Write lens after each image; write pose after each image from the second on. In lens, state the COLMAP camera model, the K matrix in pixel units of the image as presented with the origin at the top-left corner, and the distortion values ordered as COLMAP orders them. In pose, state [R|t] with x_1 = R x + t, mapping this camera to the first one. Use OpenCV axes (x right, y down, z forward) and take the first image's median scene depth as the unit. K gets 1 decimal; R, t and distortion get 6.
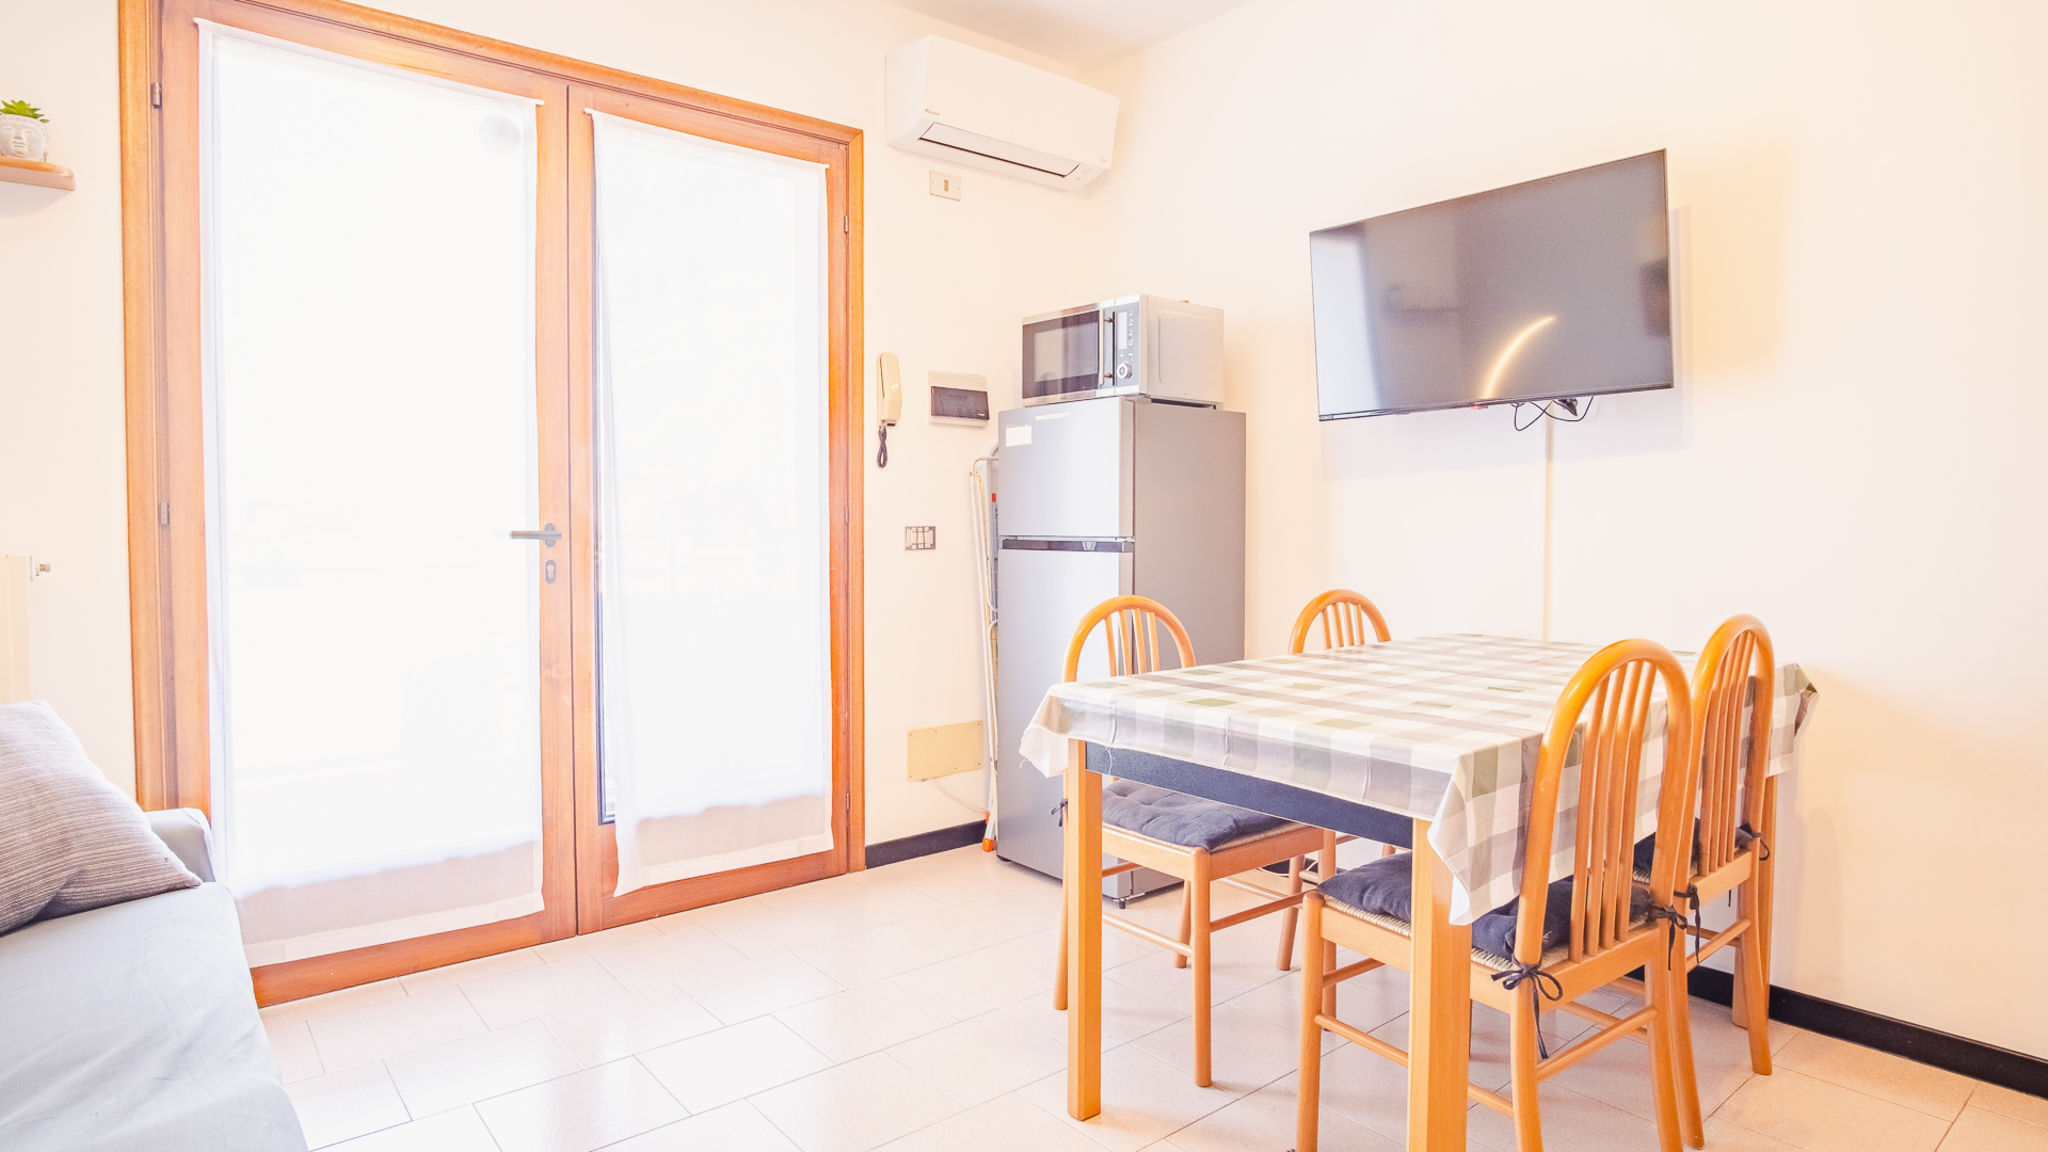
lens RADIAL K [[1109.1, 0, 1024.0], [0, 1109.1, 576.0], [0, 0, 1]] dist [-0.025977, 0.000359]
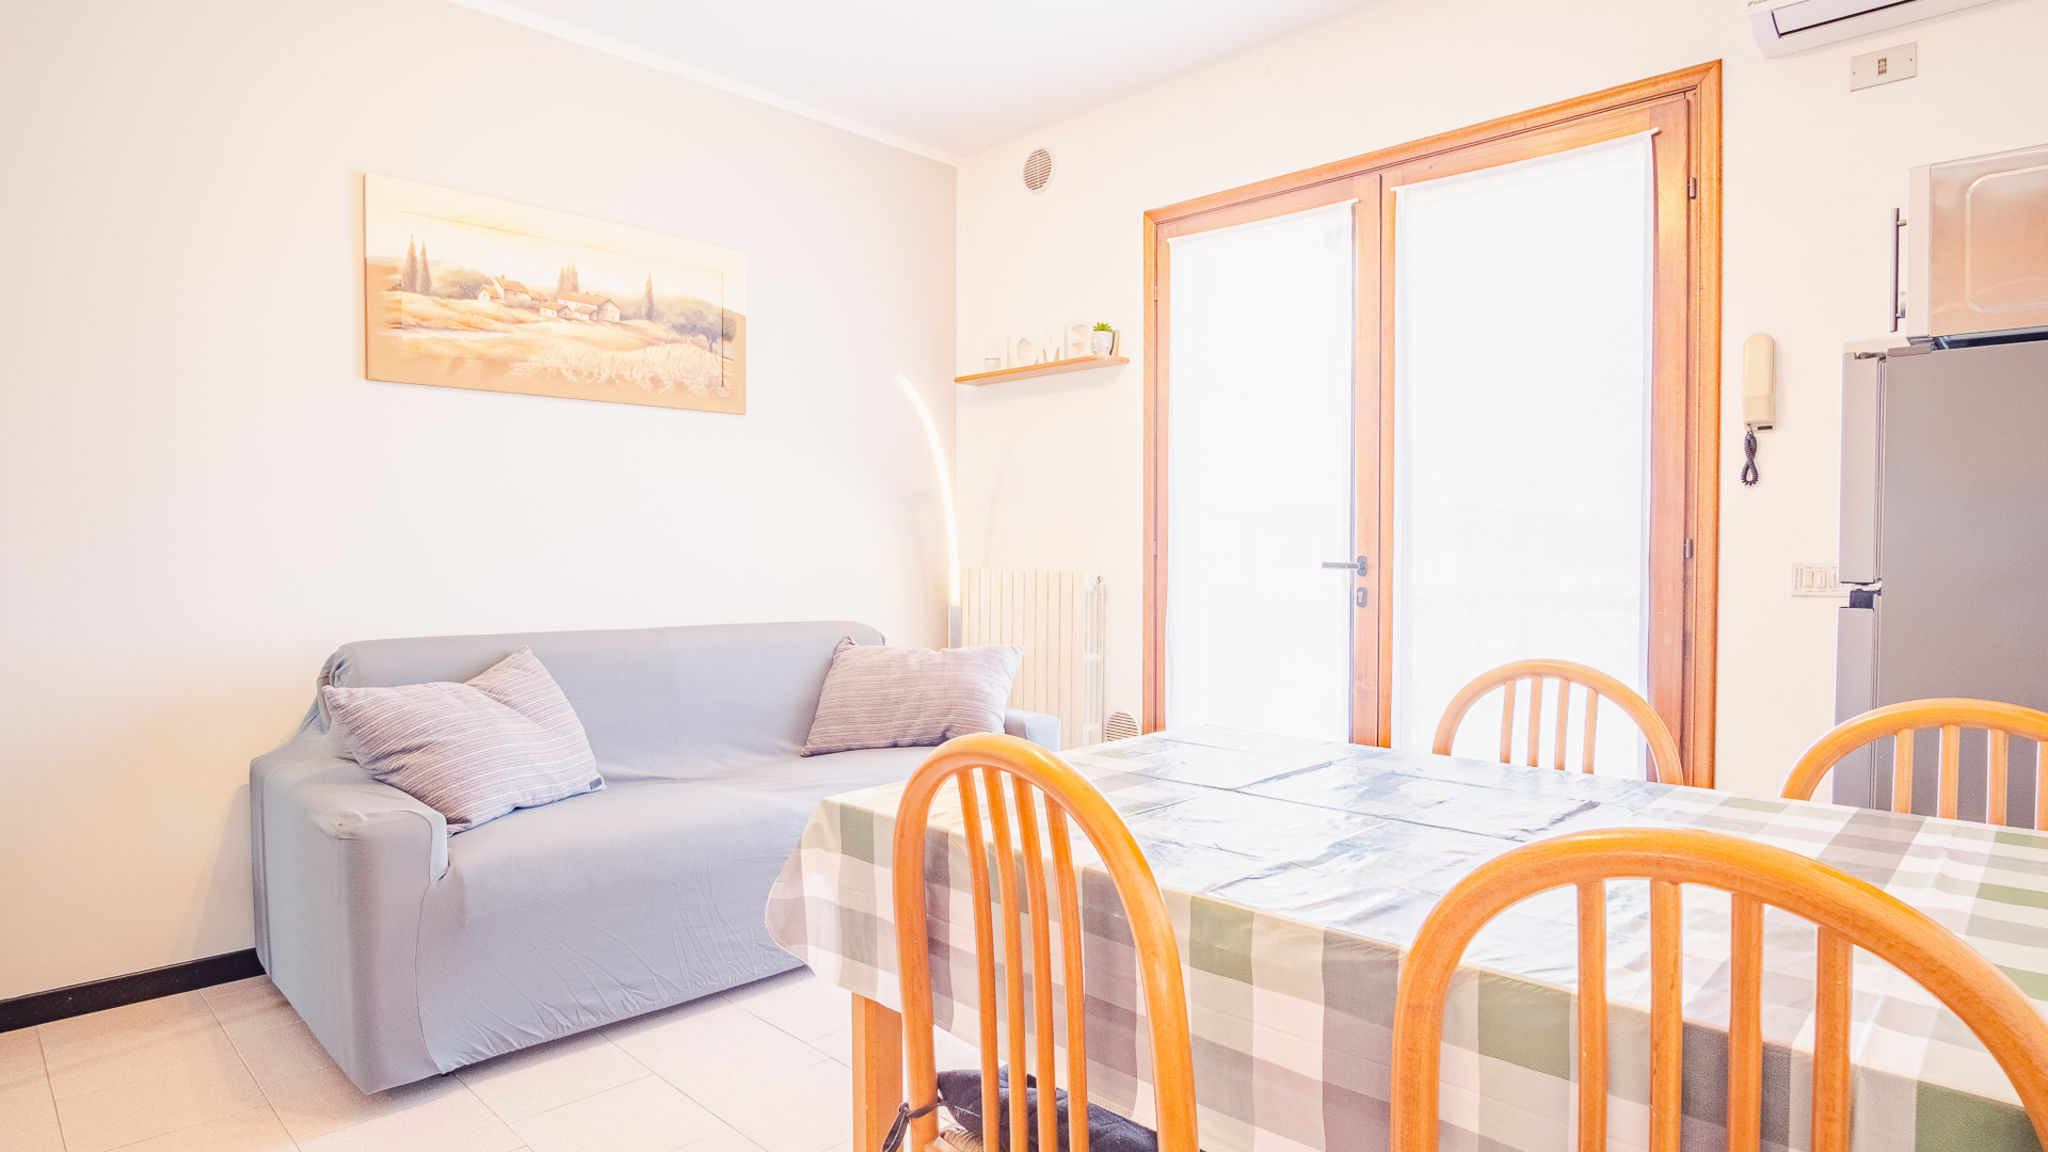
lens RADIAL K [[1109.1, 0, 1024.0], [0, 1109.1, 576.0], [0, 0, 1]] dist [-0.025977, 0.000359]
pose [[0.092442, 0.023452, -0.995442, 0.697725], [-0.055433, 0.998293, 0.018371, -0.028007], [0.994174, 0.053482, 0.093584, 0.539060]]
